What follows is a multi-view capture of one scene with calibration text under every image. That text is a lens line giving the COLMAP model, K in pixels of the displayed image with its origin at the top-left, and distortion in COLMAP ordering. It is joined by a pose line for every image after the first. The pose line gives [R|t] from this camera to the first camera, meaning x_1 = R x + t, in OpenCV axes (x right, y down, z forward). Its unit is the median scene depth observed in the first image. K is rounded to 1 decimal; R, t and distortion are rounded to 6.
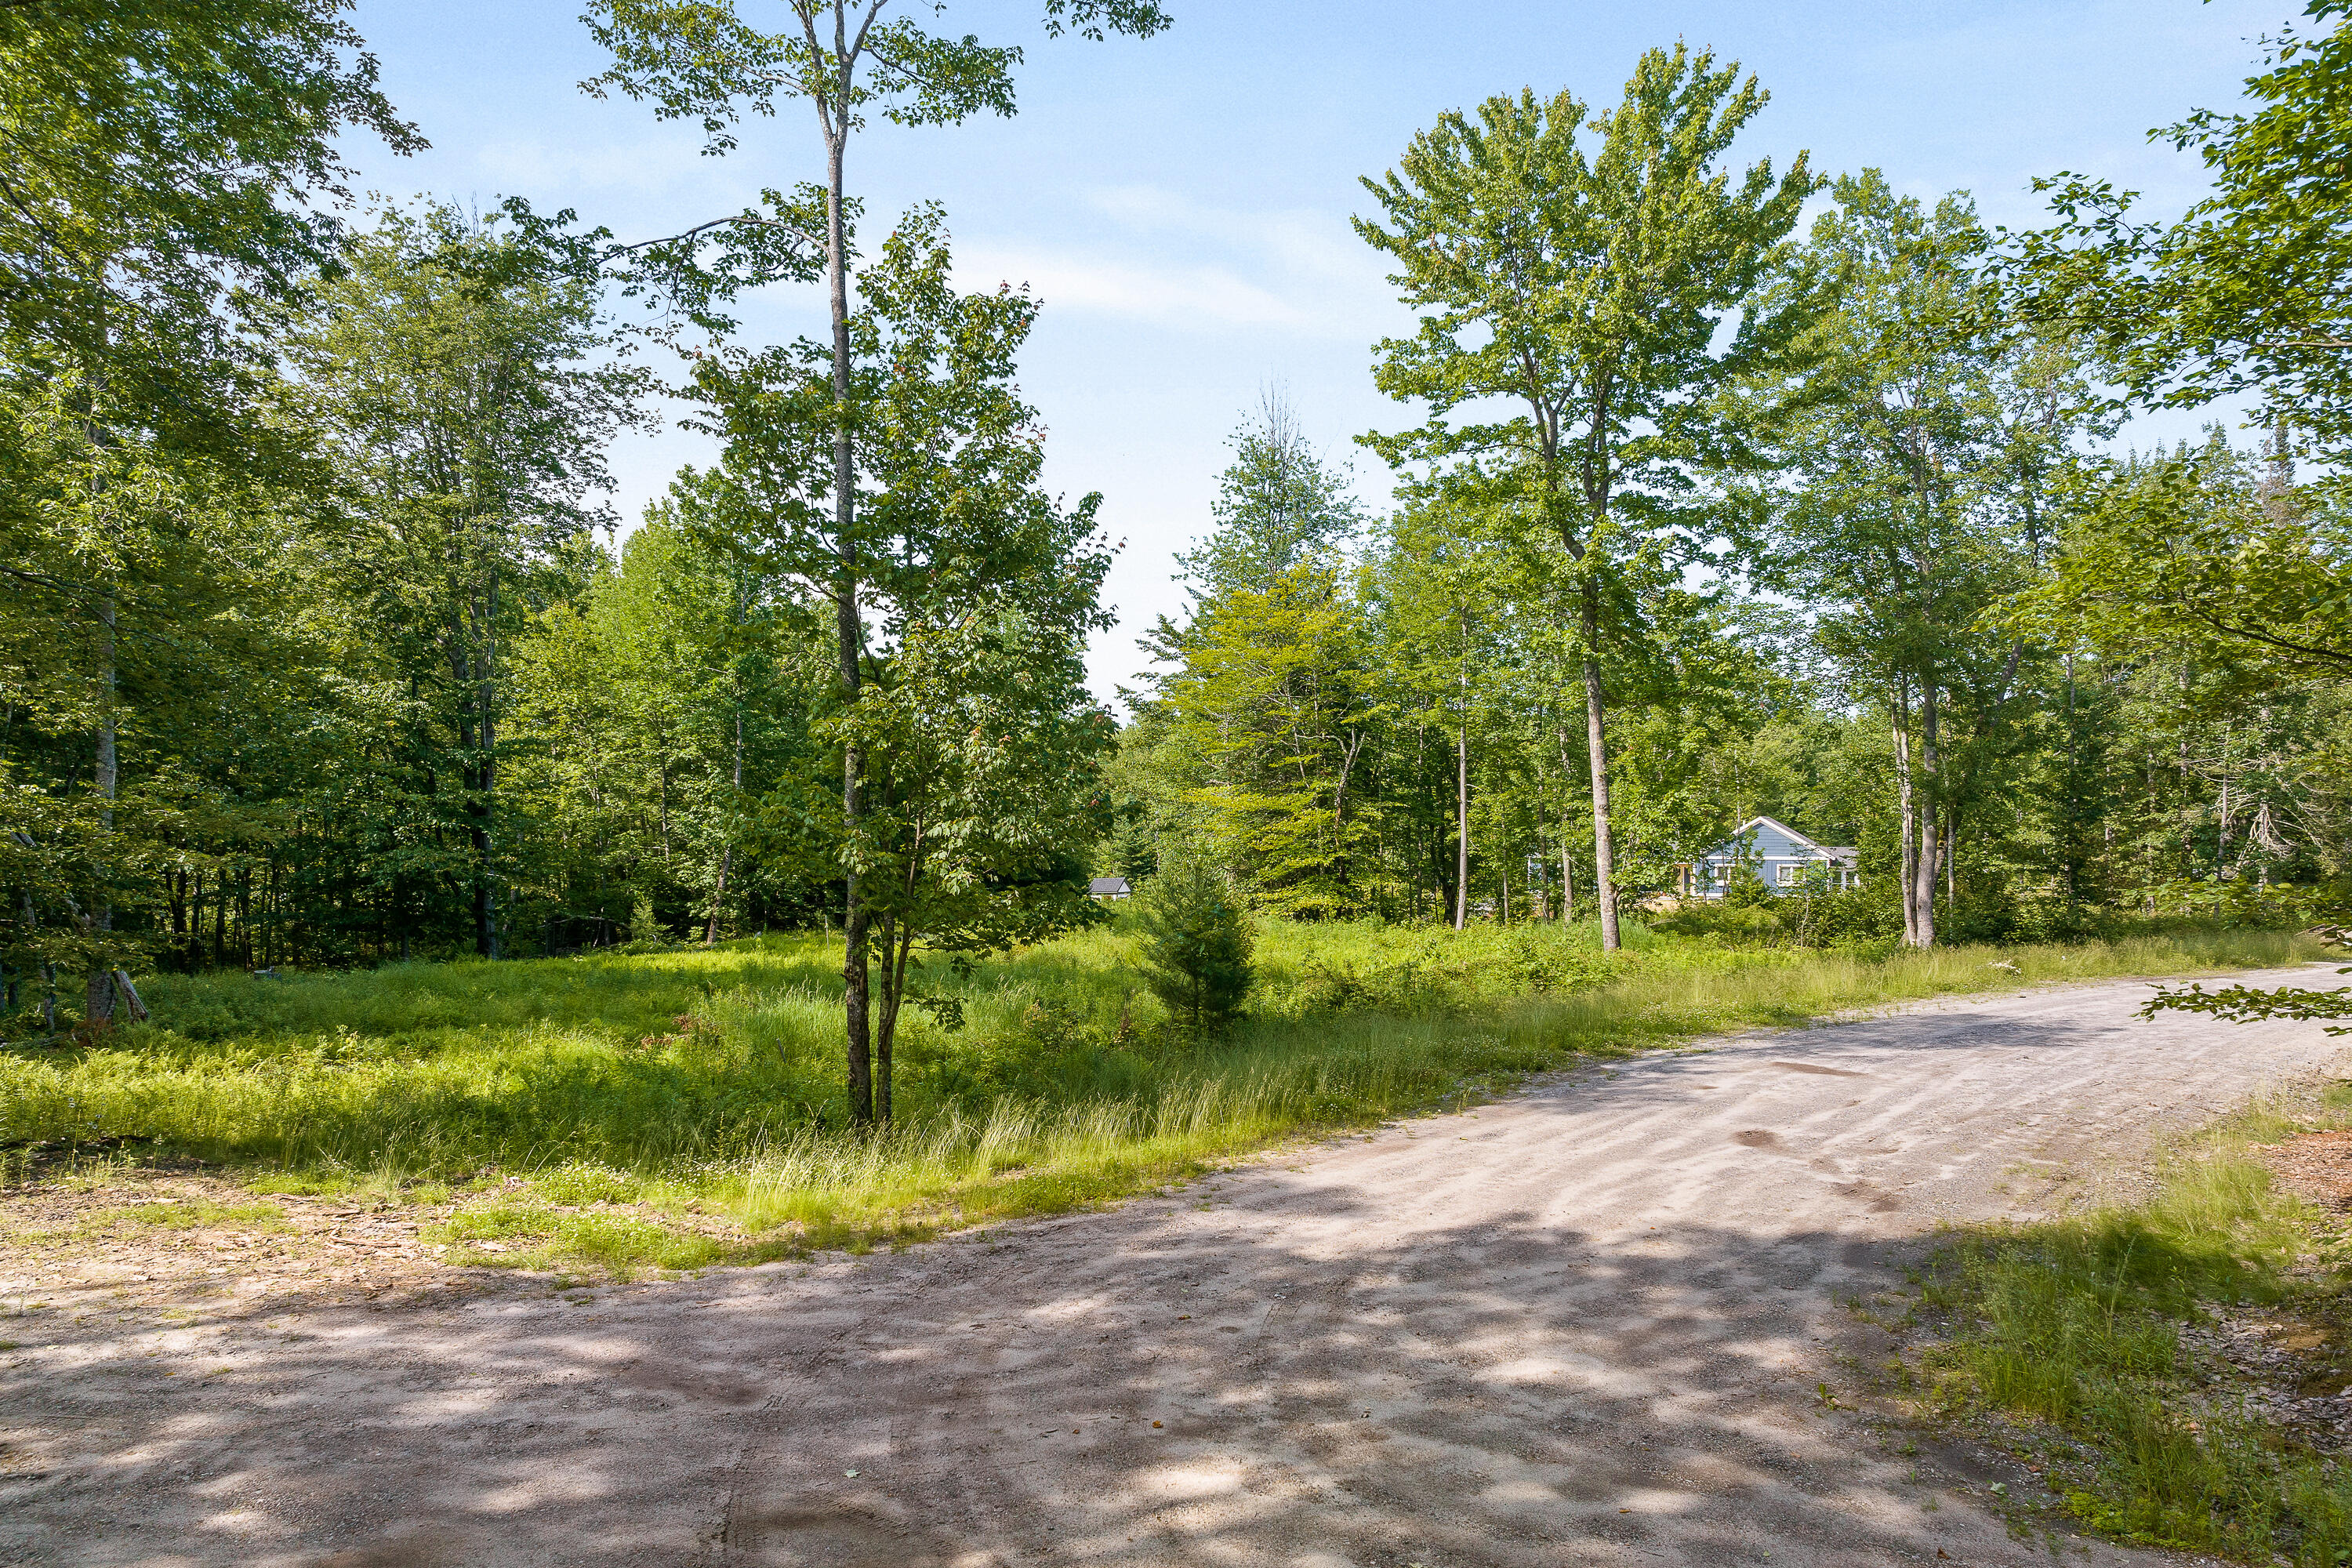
lens RADIAL K [[1579.9, 0, 1159.2], [0, 1579.9, 787.4], [0, 0, 1]] dist [-0.009998, 0.010639]
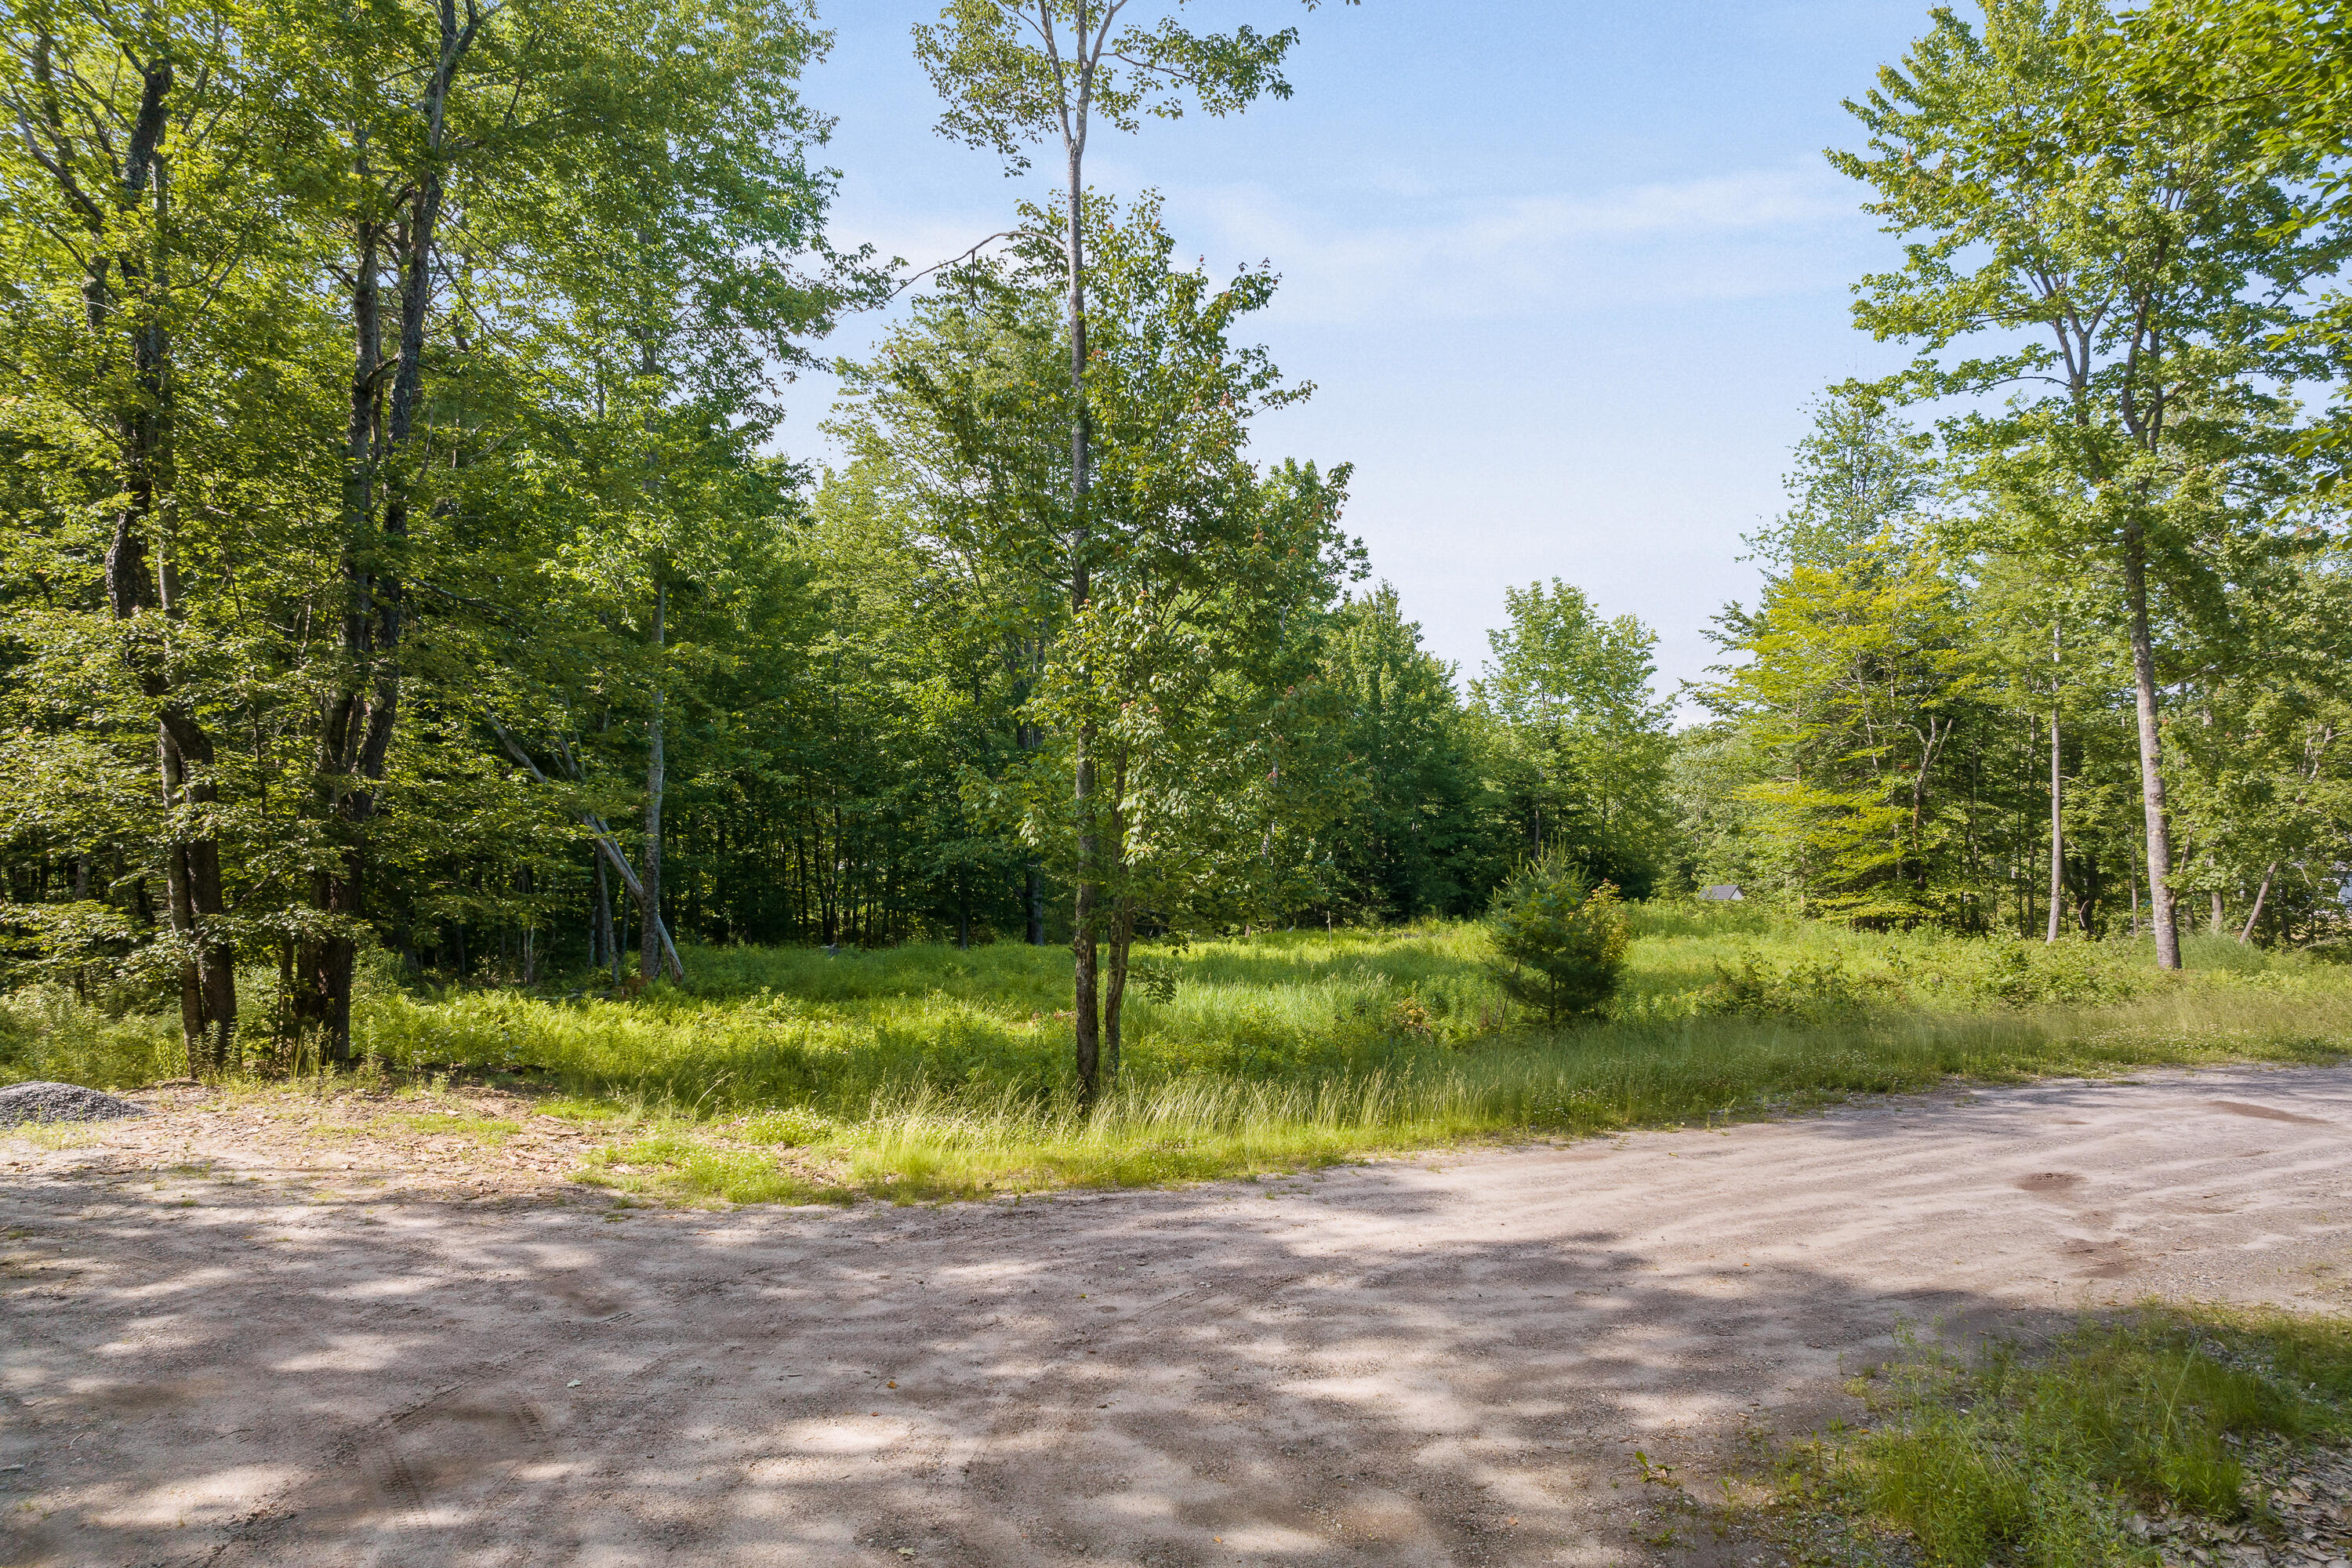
lens RADIAL K [[1579.9, 0, 1170.9], [0, 1579.9, 739.9], [0, 0, 1]] dist [-0.009998, 0.010639]
pose [[0.928914, -0.016567, -0.369925, 0.103484], [0.004642, 0.999441, -0.033102, 0.007822], [0.370267, 0.029032, 0.928472, 0.029396]]
